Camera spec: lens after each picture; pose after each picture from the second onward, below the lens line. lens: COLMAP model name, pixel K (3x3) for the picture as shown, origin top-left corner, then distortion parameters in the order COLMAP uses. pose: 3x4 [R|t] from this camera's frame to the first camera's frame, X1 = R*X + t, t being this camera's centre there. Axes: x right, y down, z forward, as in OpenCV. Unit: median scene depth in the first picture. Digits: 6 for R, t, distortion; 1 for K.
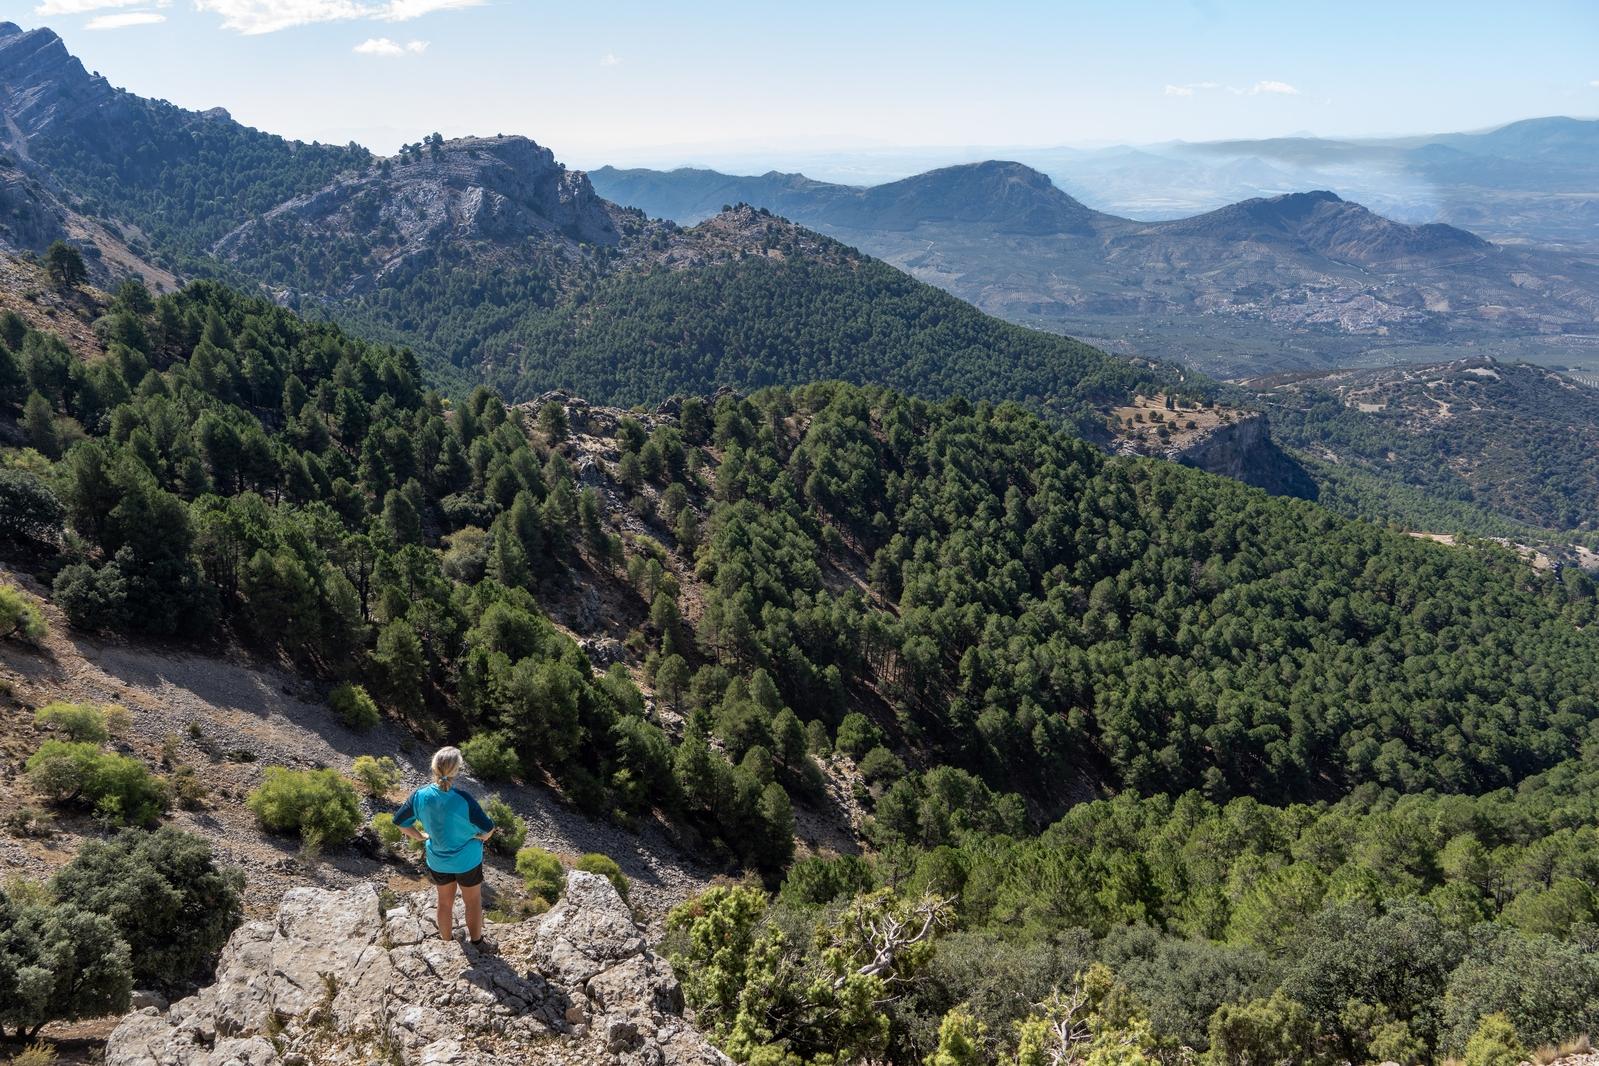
lens RADIAL K [[1239.3, 0, 799.2], [0, 1239.3, 530.4], [0, 0, 1]] dist [-0.006901, -0.004927]
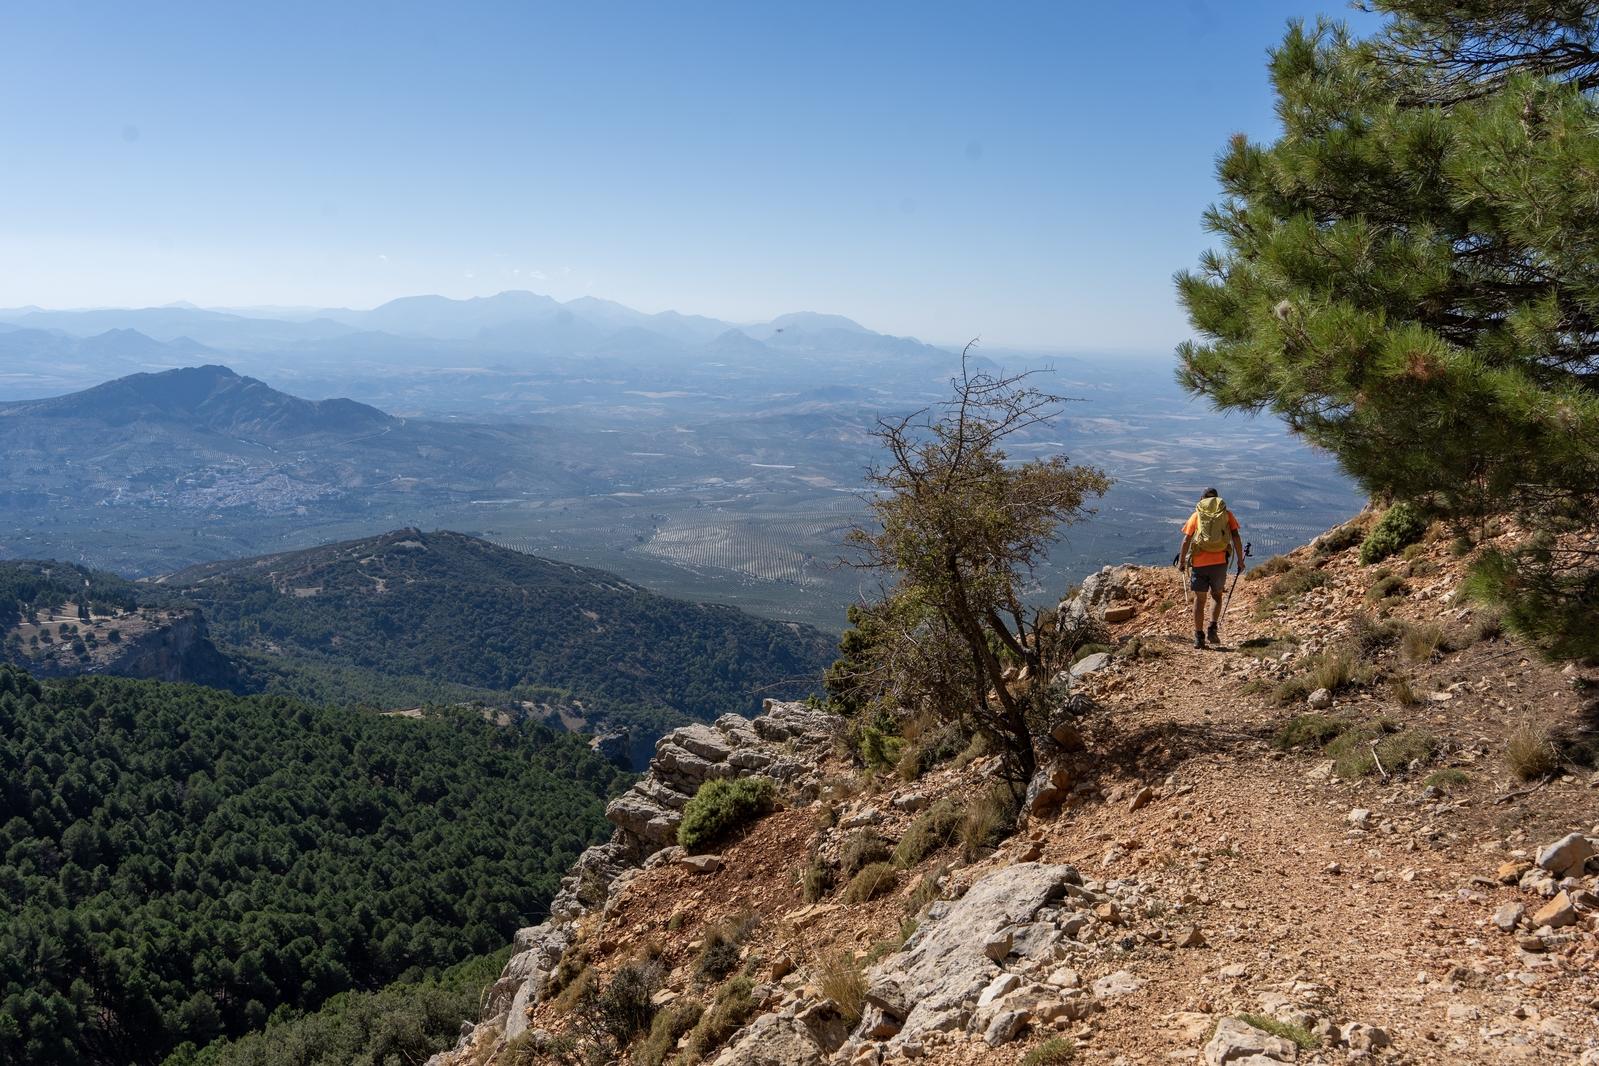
lens RADIAL K [[1239.3, 0, 799.7], [0, 1239.3, 531.6], [0, 0, 1]] dist [-0.006901, -0.004927]
pose [[0.722841, -0.080128, 0.686353, 0.090889], [0.180224, 0.980738, -0.075309, -0.006264], [-0.667099, 0.178134, 0.723359, 0.065130]]
